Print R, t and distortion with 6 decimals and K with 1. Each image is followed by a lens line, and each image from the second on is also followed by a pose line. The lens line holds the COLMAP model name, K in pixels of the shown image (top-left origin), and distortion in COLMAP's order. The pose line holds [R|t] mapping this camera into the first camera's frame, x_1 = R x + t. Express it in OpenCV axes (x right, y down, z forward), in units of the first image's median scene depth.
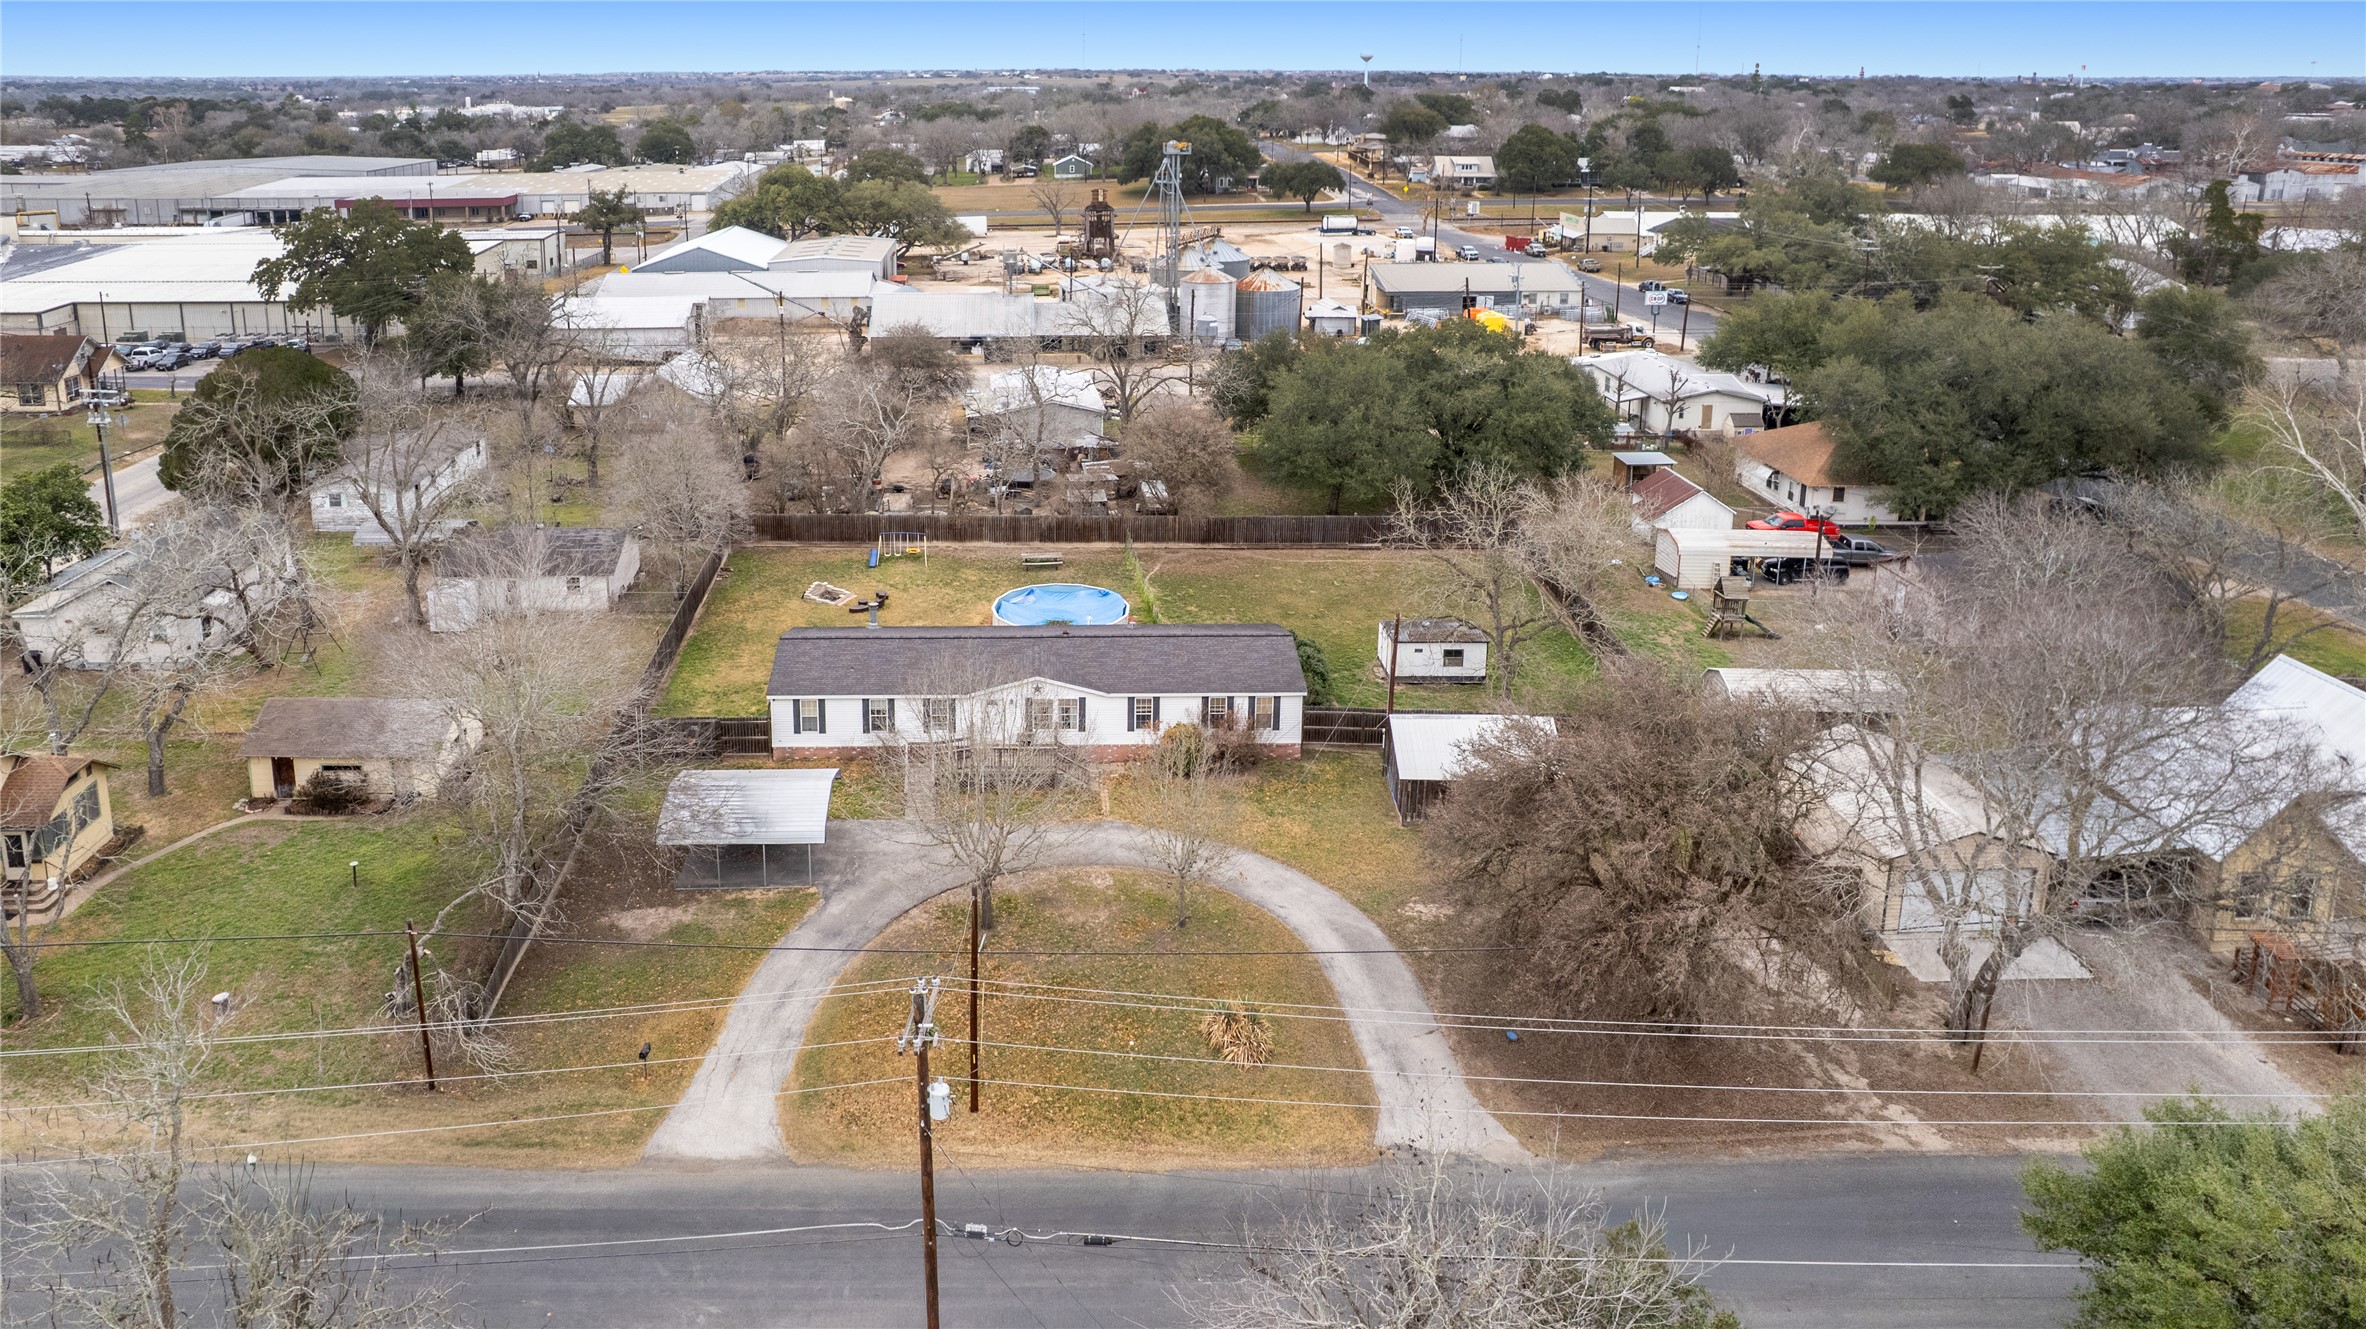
lens RADIAL K [[1549.1, 0, 1184.3], [0, 1549.1, 667.7], [0, 0, 1]] dist [-0.025984, 0.000410]
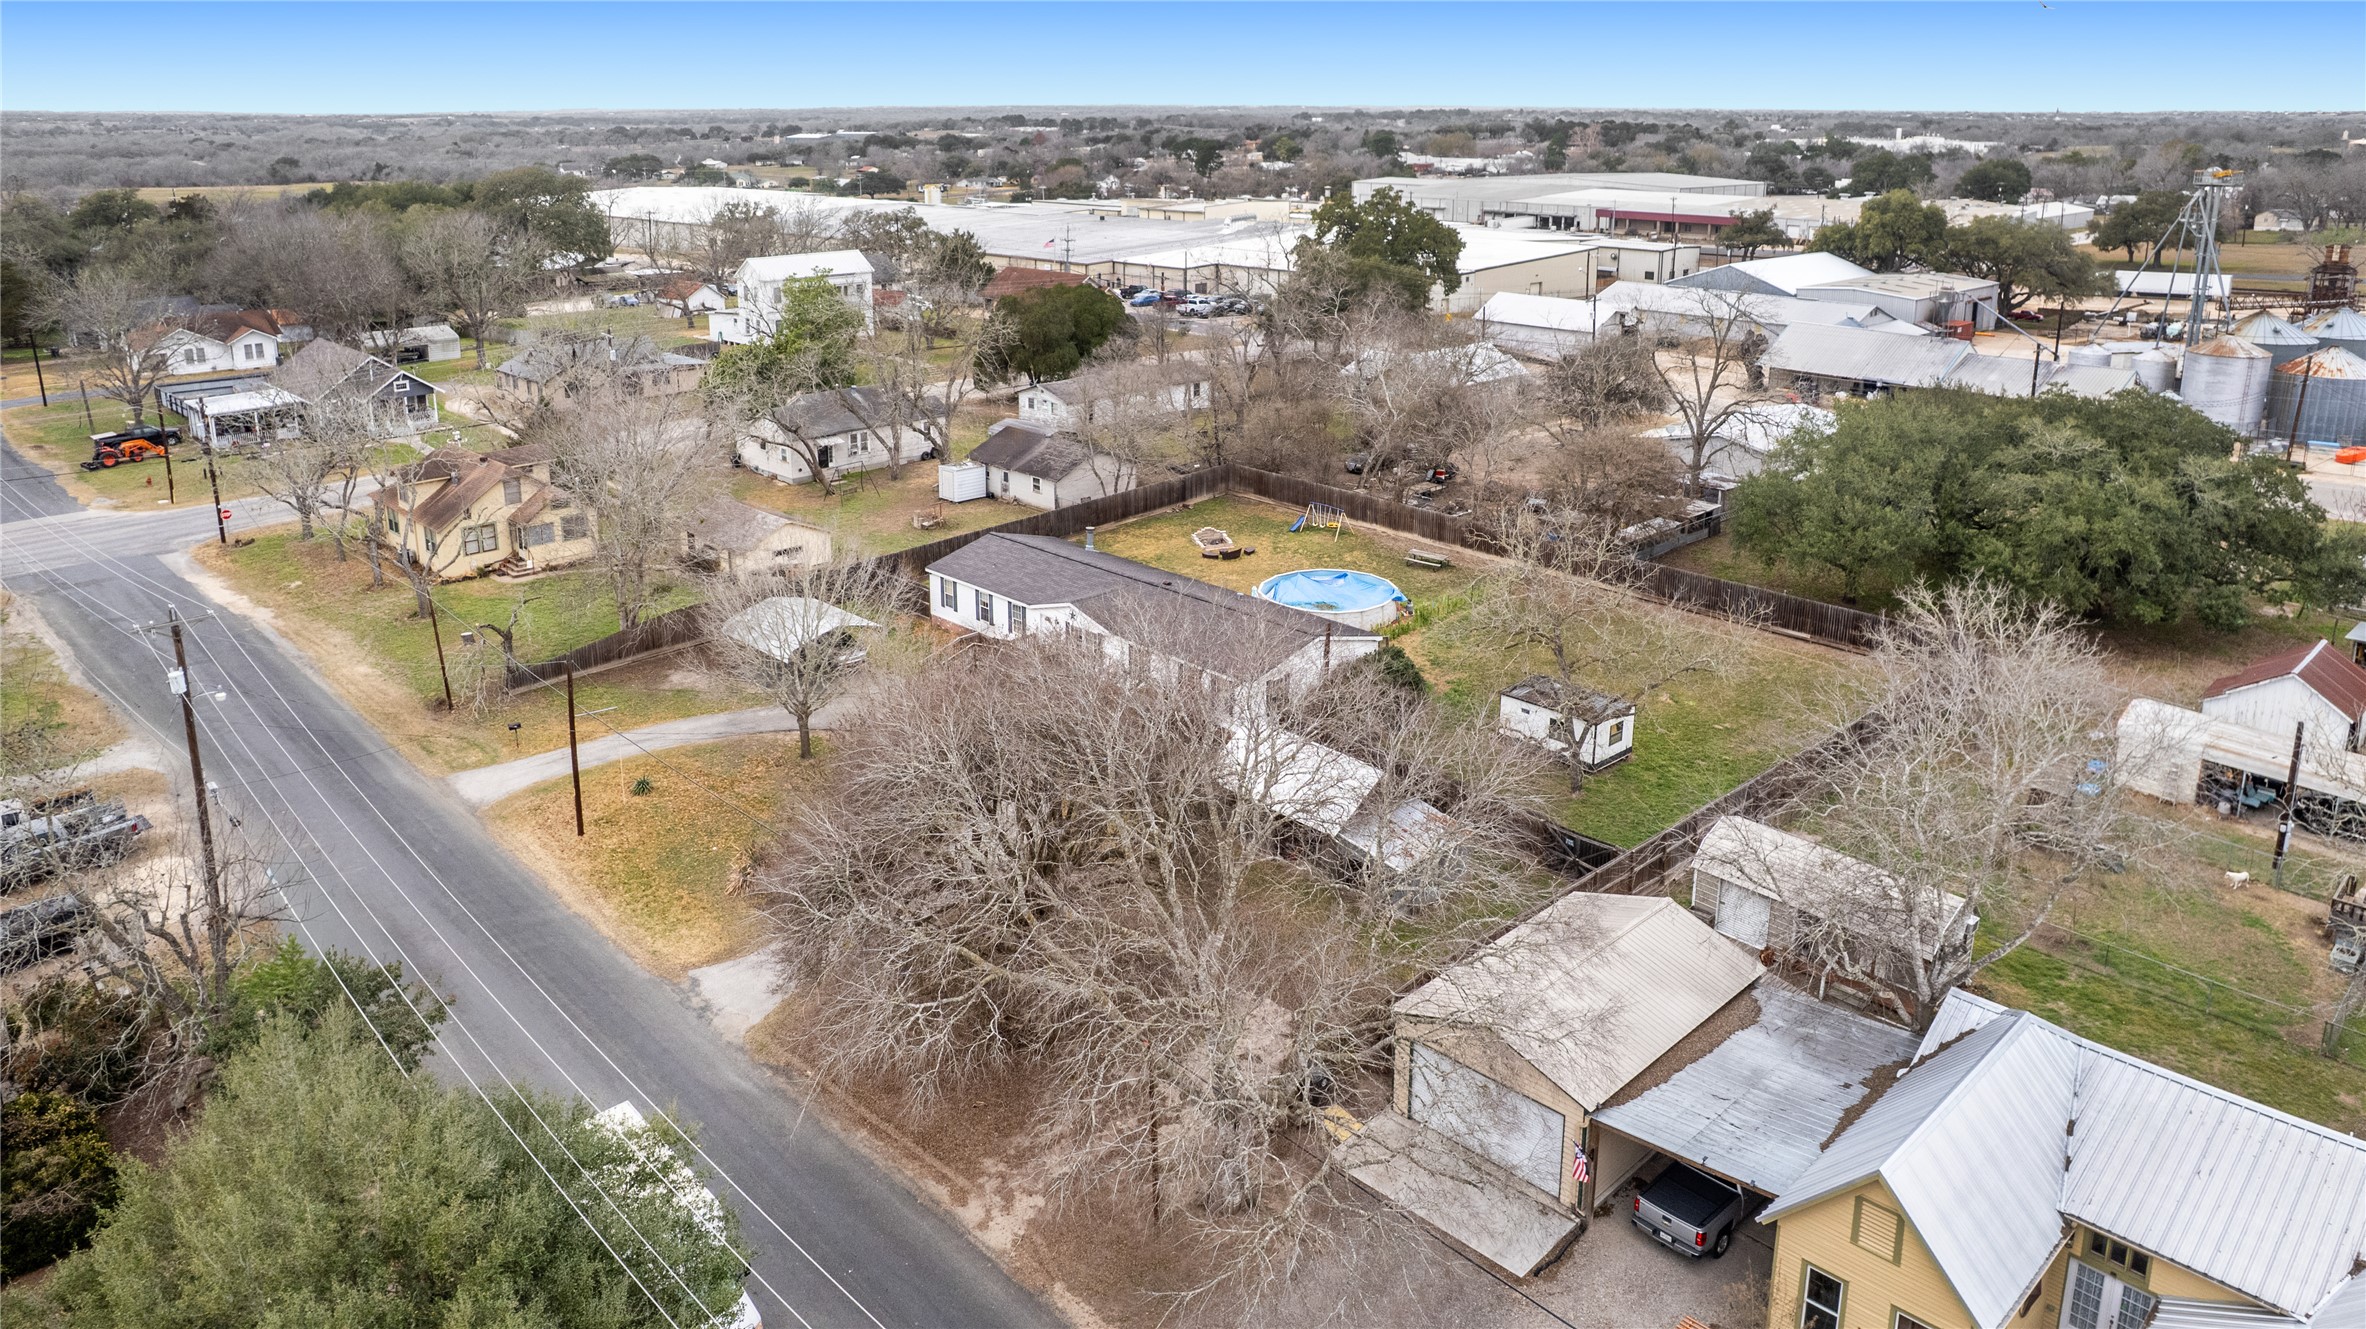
lens RADIAL K [[1549.1, 0, 1182.0], [0, 1549.1, 661.2], [0, 0, 1]] dist [-0.025984, 0.000410]
pose [[0.676002, 0.253696, -0.691852, 0.717008], [-0.269518, 0.958939, 0.088291, -0.072897], [0.685843, 0.126782, 0.716621, 0.268388]]
